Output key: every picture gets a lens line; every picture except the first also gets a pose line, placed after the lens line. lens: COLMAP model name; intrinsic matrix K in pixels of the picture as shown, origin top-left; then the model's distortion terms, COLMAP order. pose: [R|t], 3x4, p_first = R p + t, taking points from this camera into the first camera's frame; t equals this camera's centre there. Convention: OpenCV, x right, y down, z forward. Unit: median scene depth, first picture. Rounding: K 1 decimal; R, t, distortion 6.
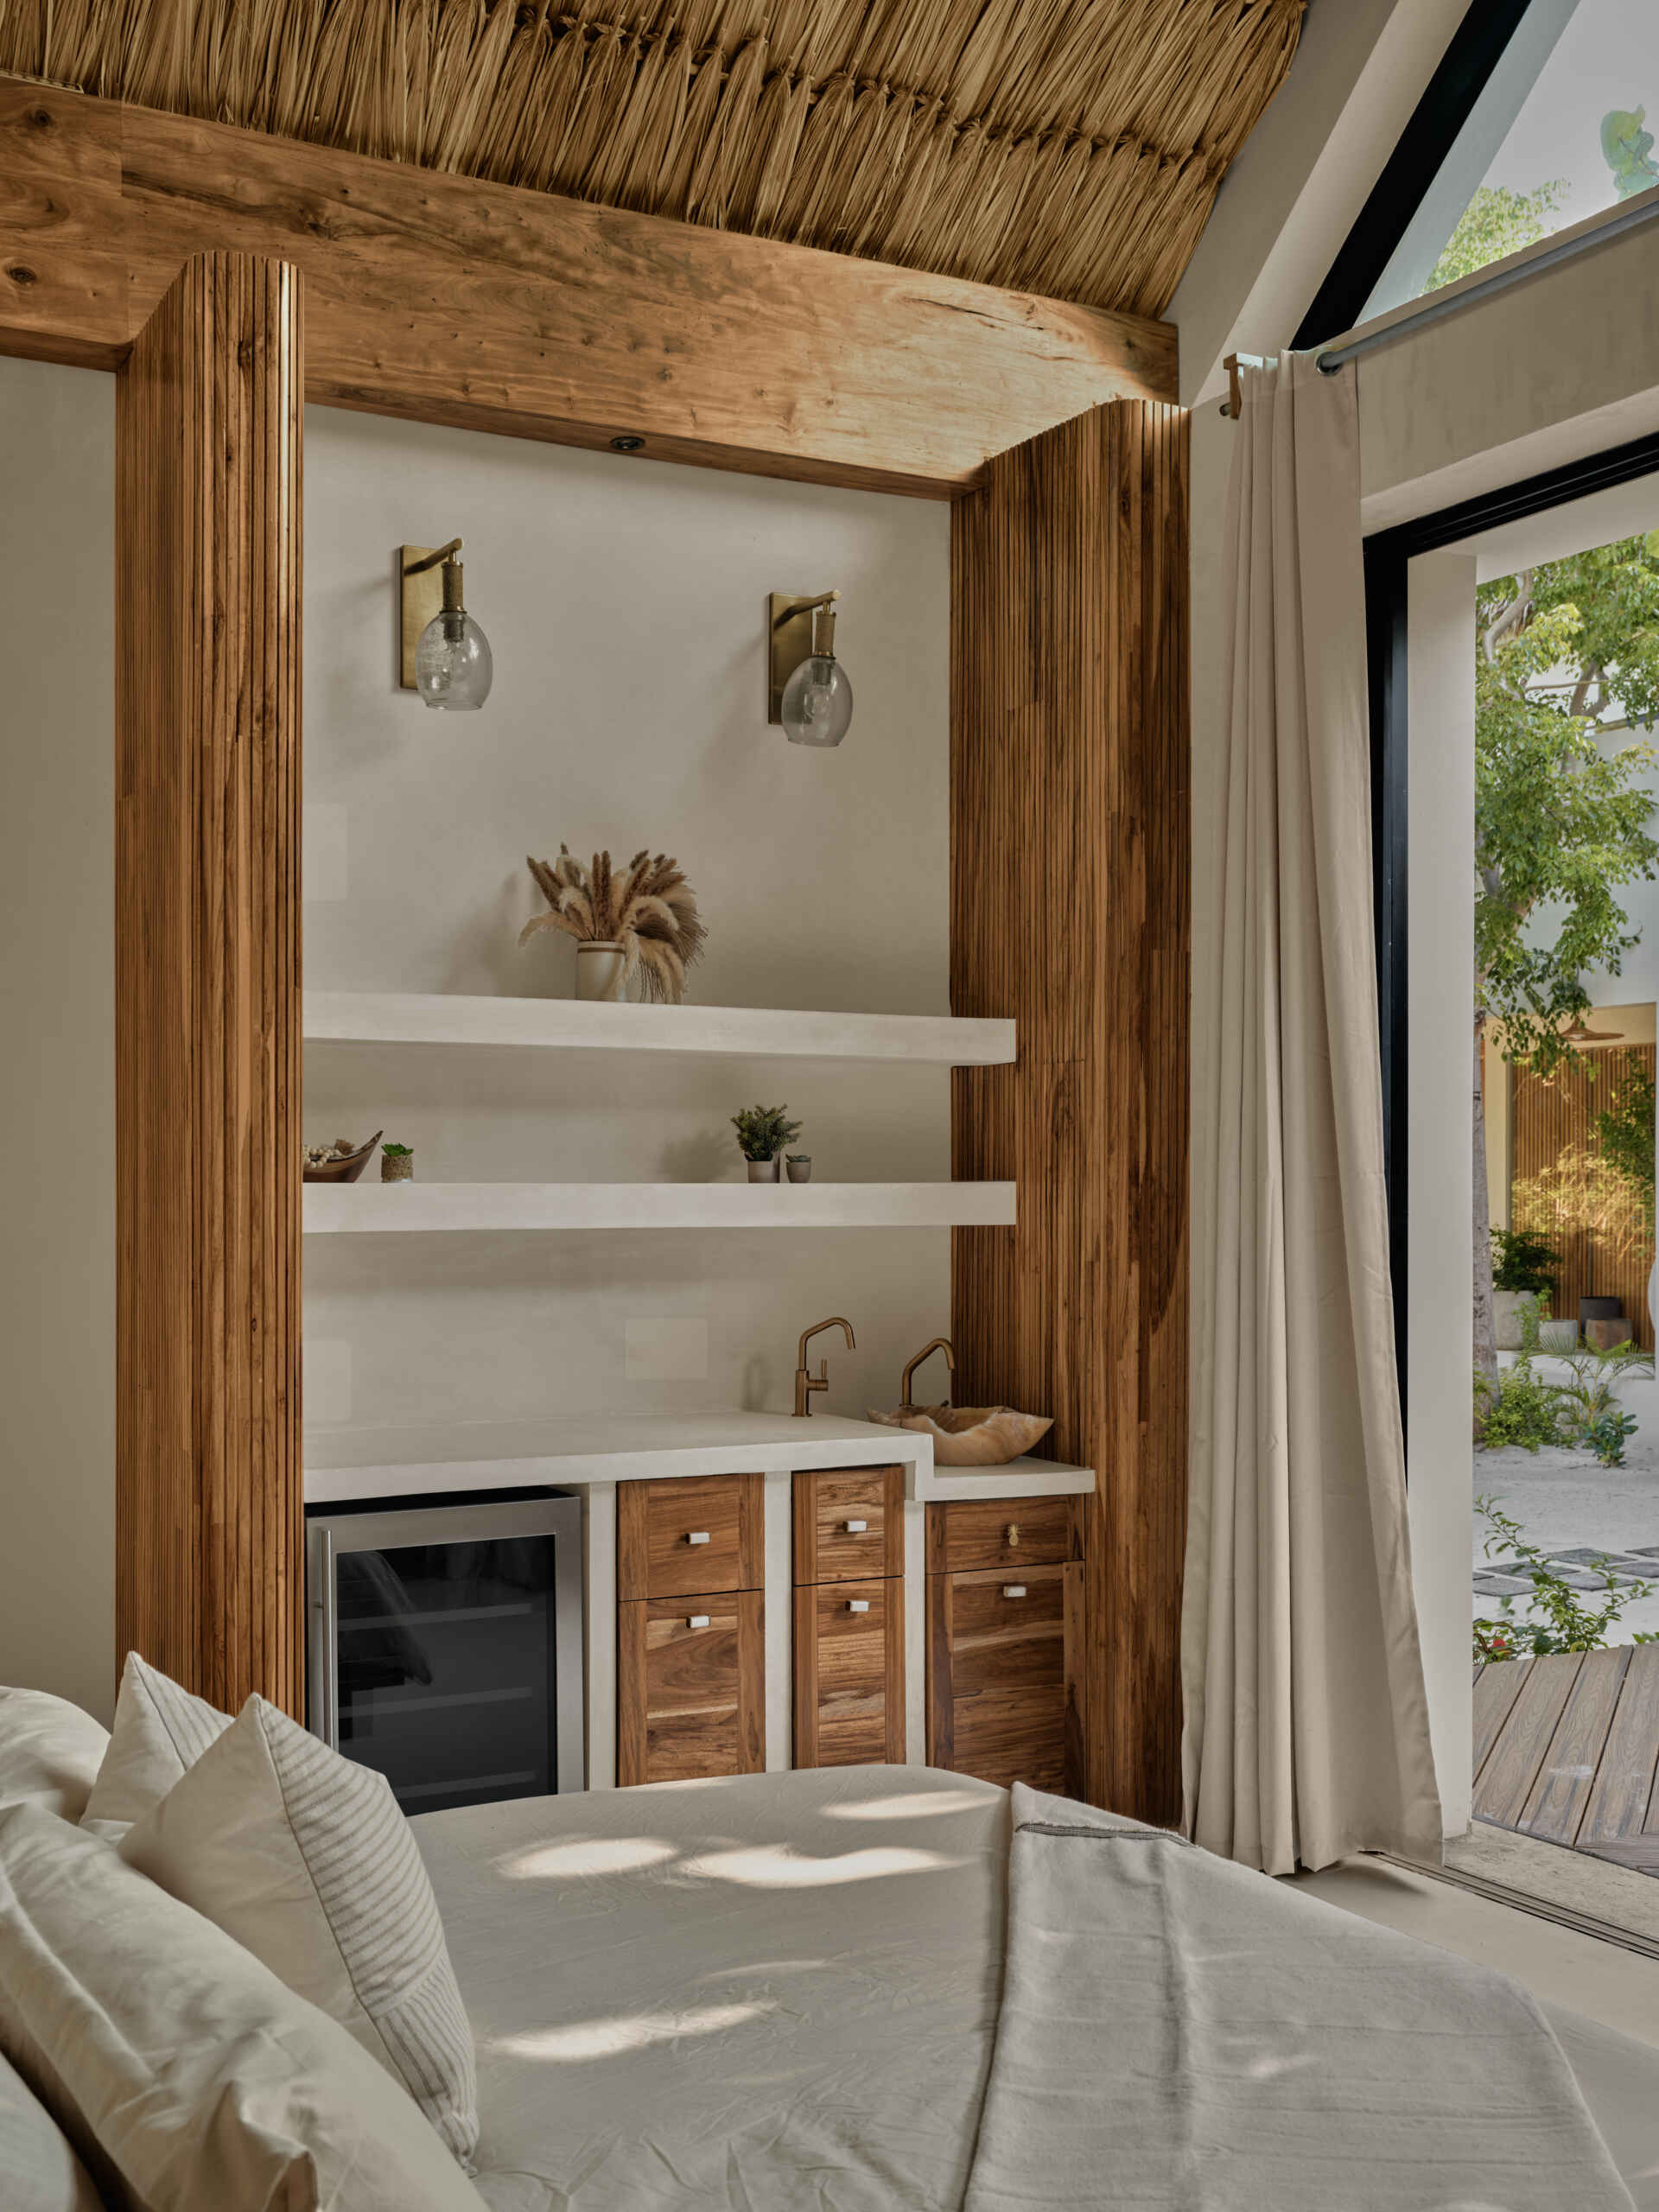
lens RADIAL K [[2302.7, 0, 826.9], [0, 2302.7, 1104.4], [0, 0, 1]] dist [0.001979, 0.000000]
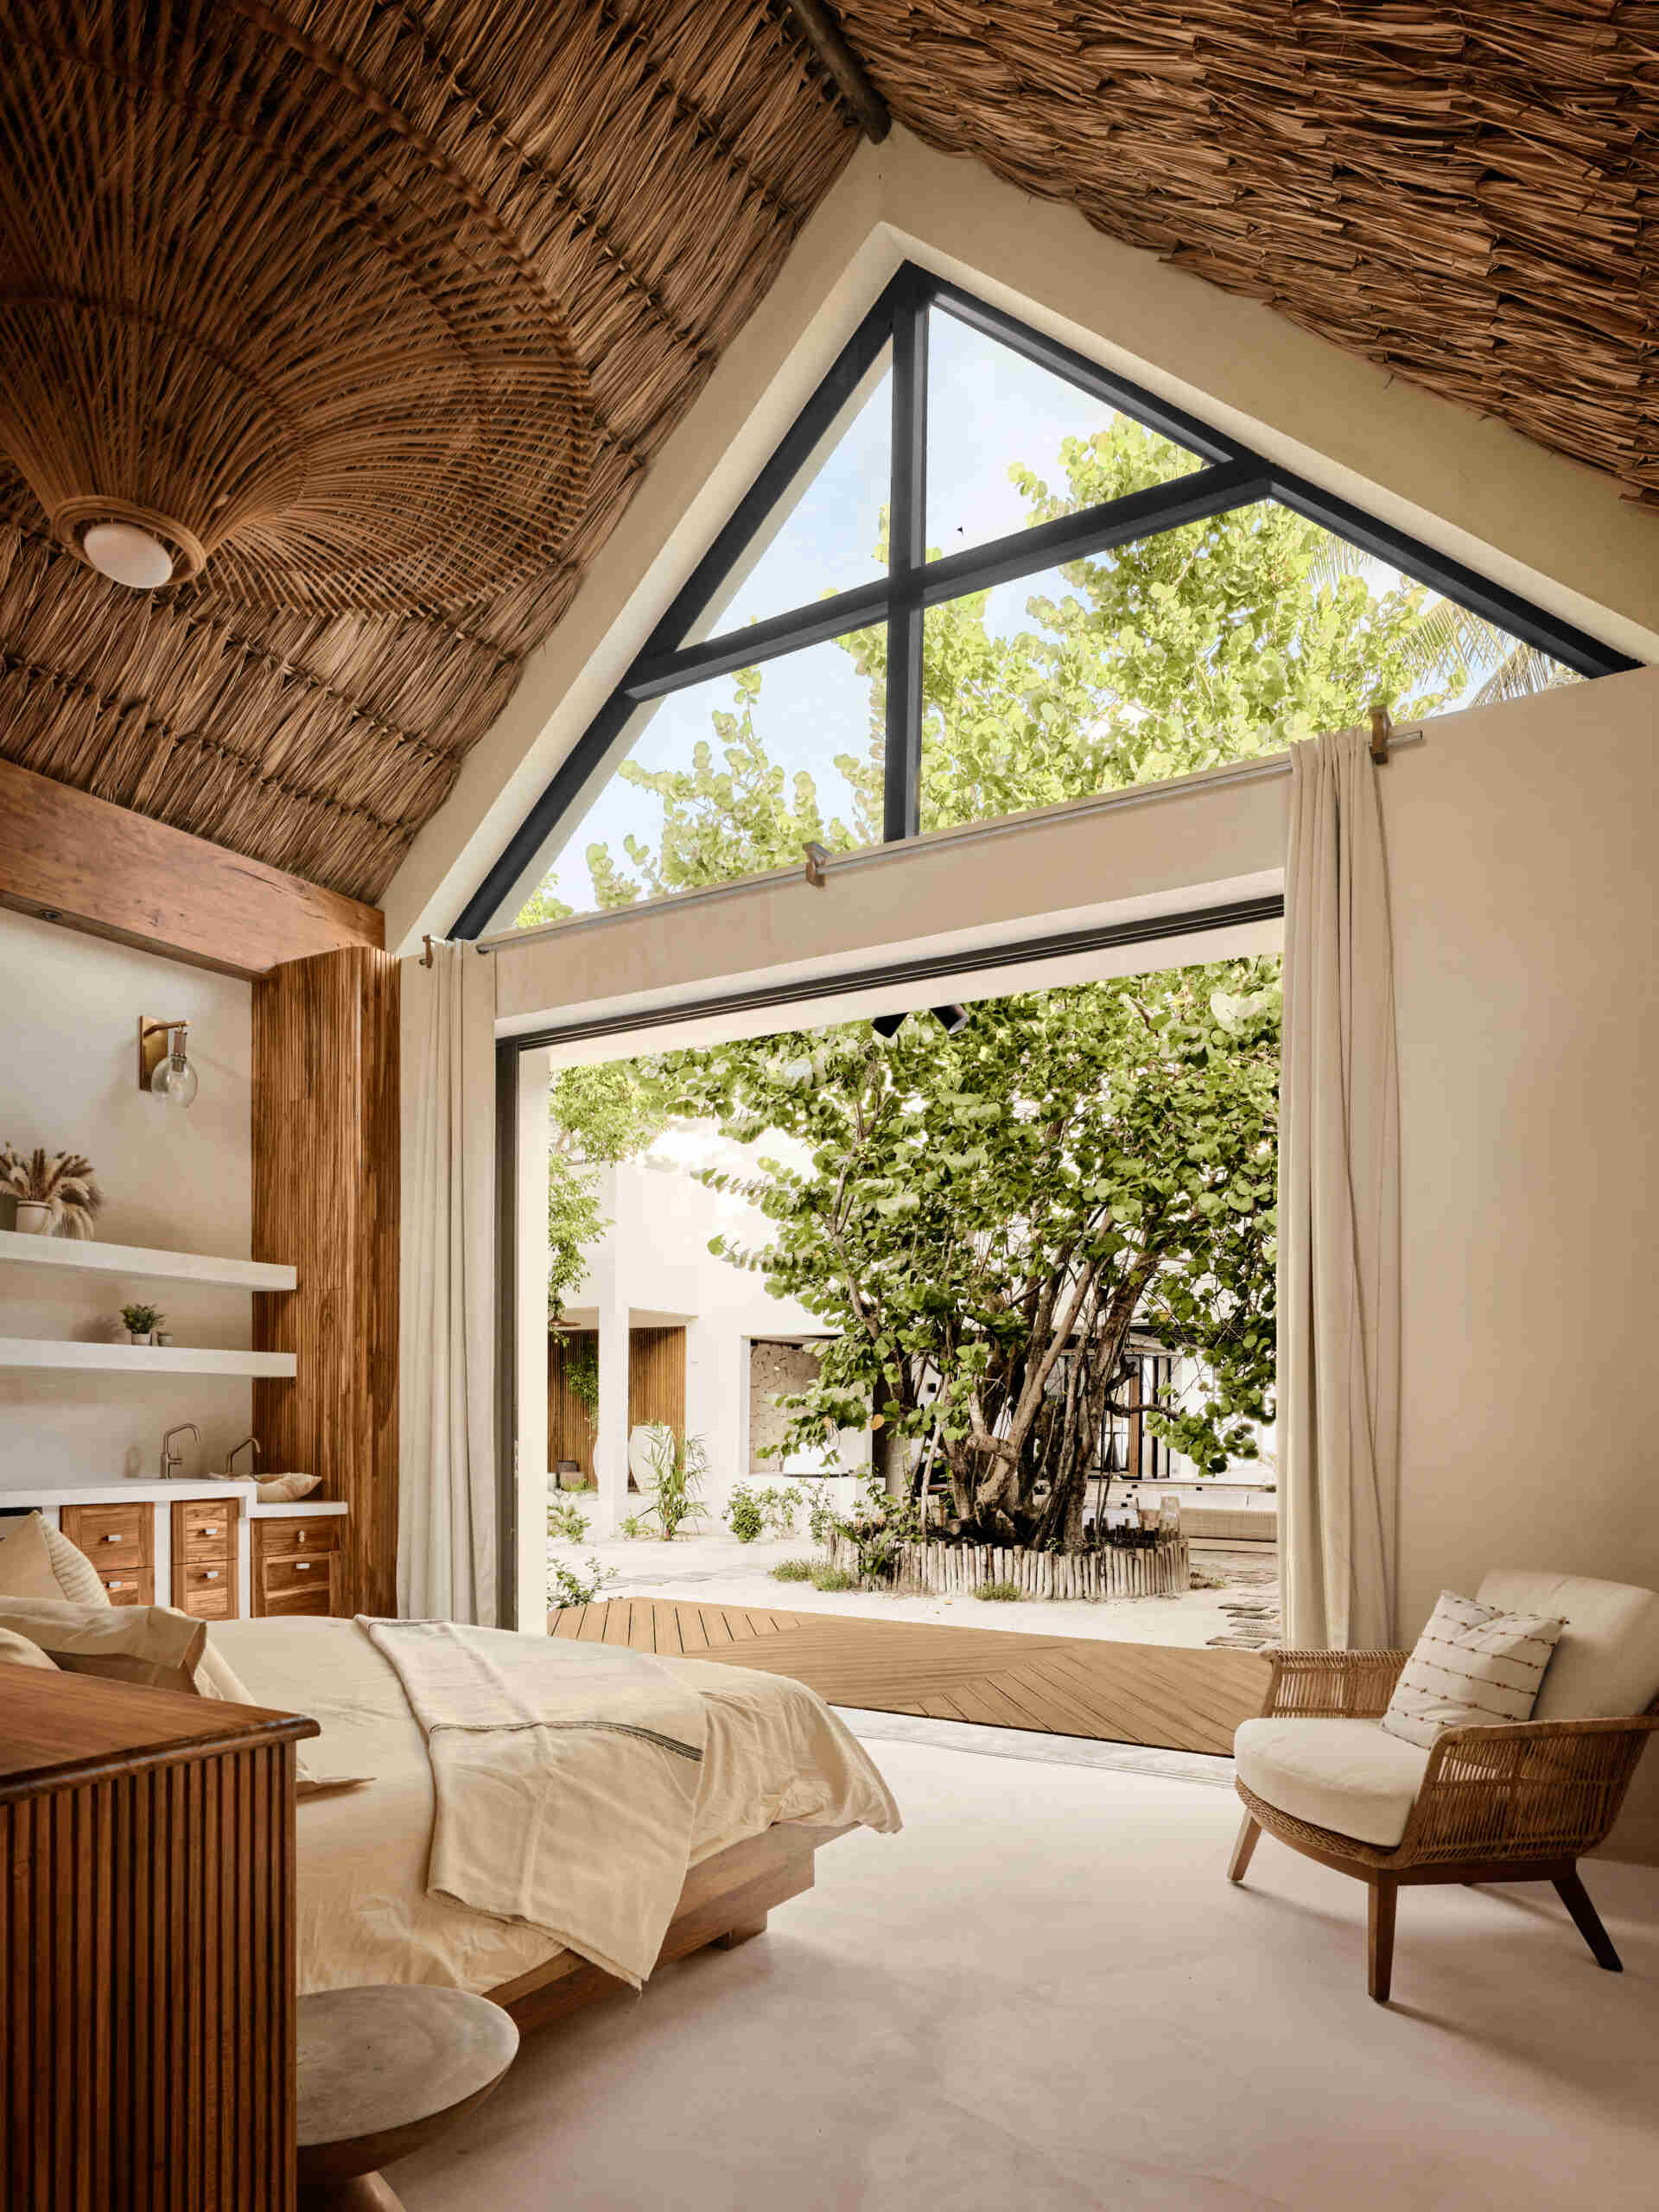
lens RADIAL K [[2302.7, 0, 830.1], [0, 2302.7, 1107.4], [0, 0, 1]] dist [0.001979, 0.000000]
pose [[0.839792, 0.146883, 0.522661, -0.495834], [-0.020233, 0.970505, -0.240232, 0.250645], [-0.542531, 0.191170, 0.817994, -0.675869]]
